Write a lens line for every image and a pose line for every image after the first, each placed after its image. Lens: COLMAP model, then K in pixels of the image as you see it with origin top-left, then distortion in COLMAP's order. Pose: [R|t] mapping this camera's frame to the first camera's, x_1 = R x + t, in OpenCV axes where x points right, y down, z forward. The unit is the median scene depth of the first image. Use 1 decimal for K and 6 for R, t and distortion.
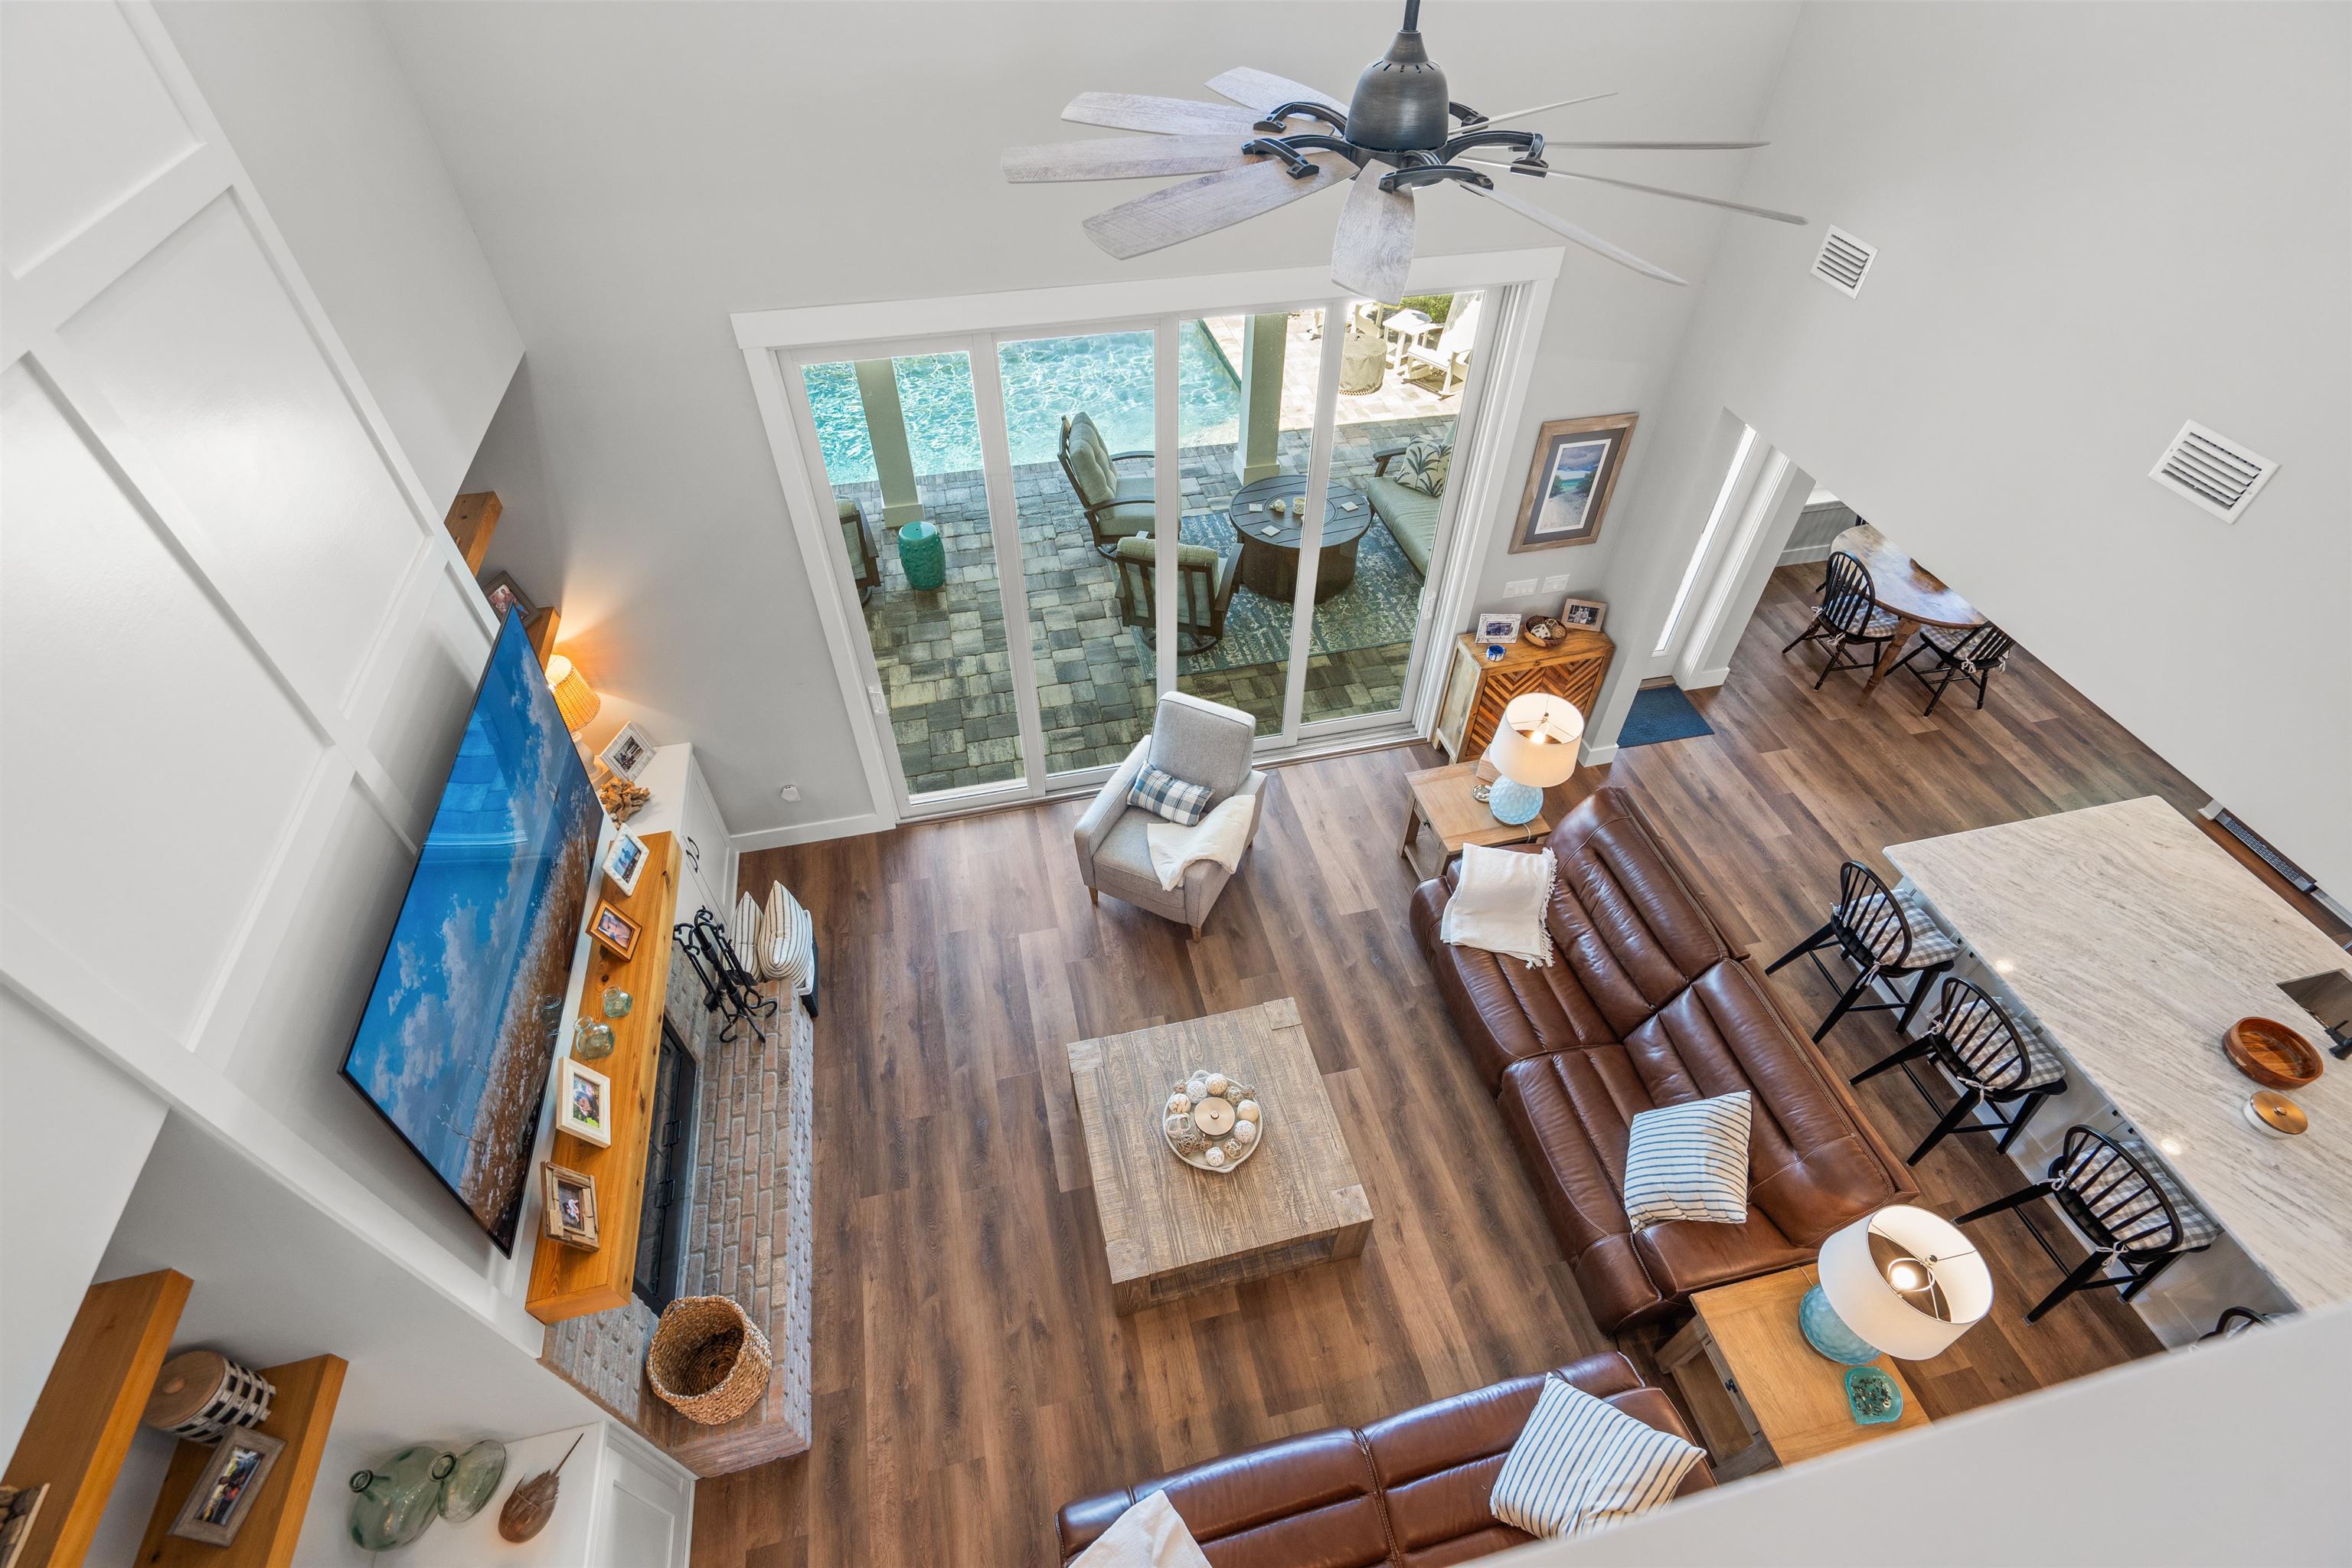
lens RADIAL K [[1060.4, 0, 1179.2], [0, 1060.4, 780.1], [0, 0, 1]] dist [-0.003439, -0.002137]
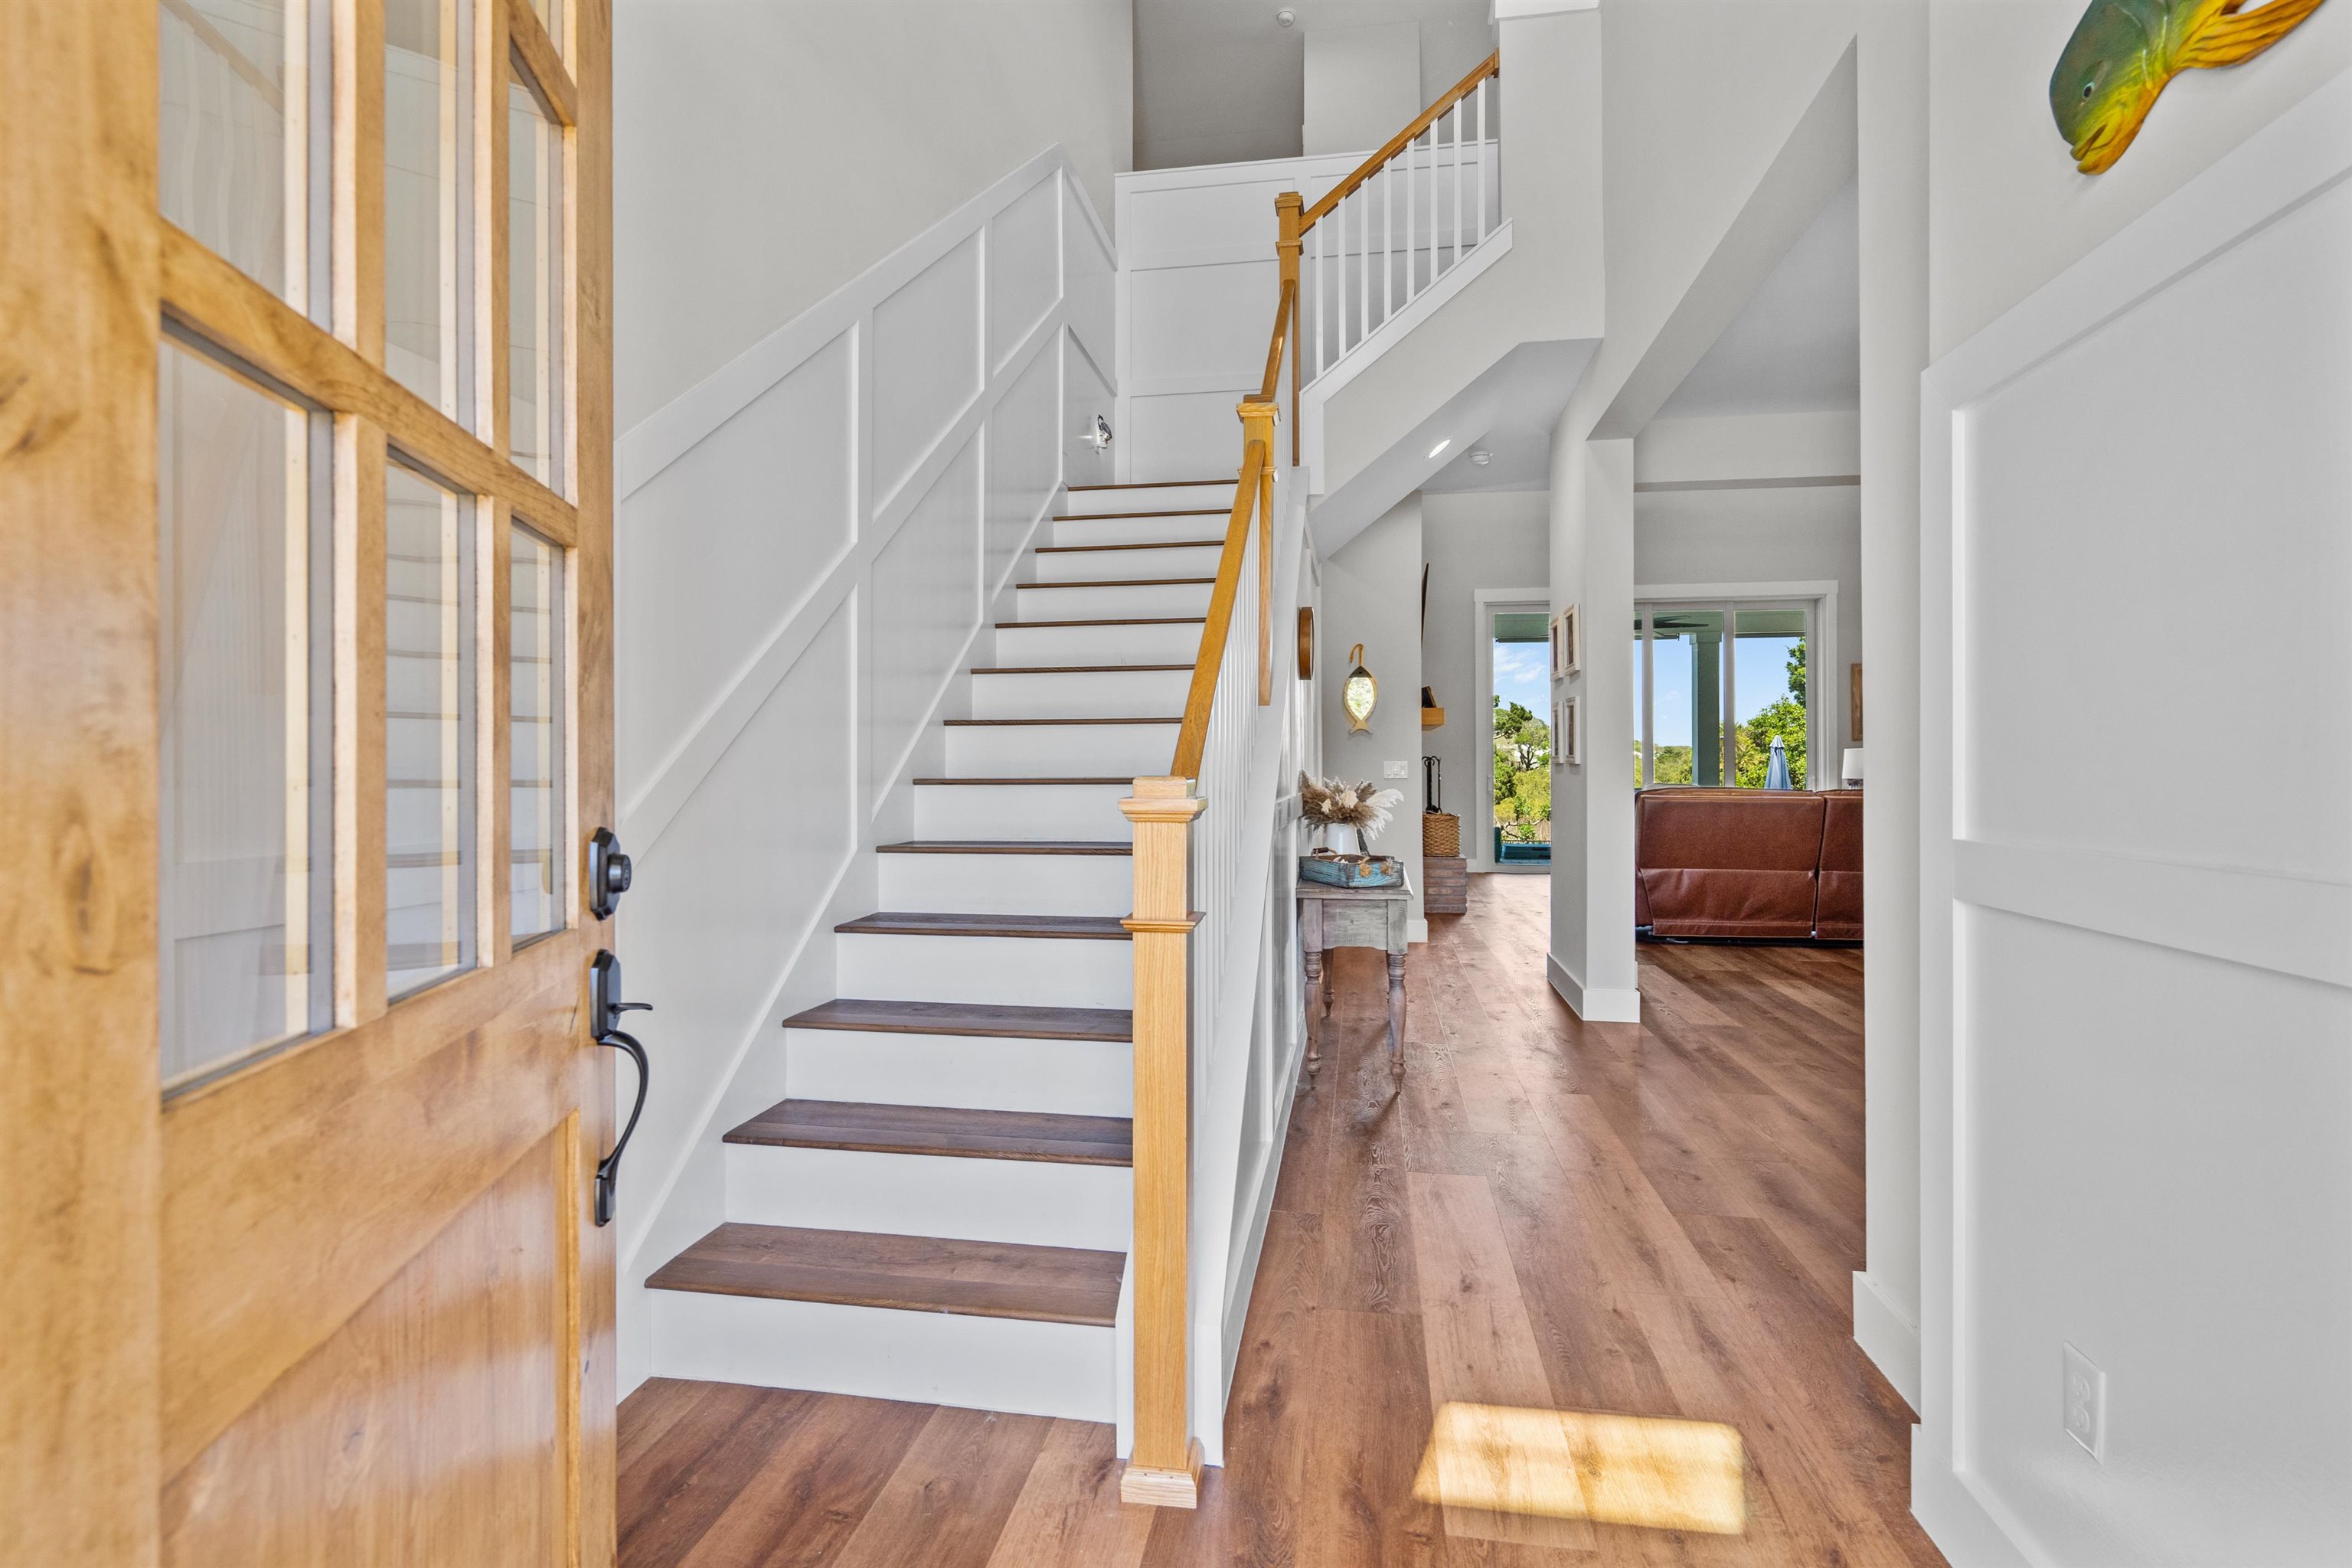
lens RADIAL K [[1060.4, 0, 1213.0], [0, 1060.4, 766.8], [0, 0, 1]] dist [-0.003439, -0.002137]
pose [[0.925633, -0.007349, -0.378350, -0.015124], [-0.263468, 0.705169, -0.658272, 1.392927], [0.271639, 0.709002, 0.650791, -0.471809]]
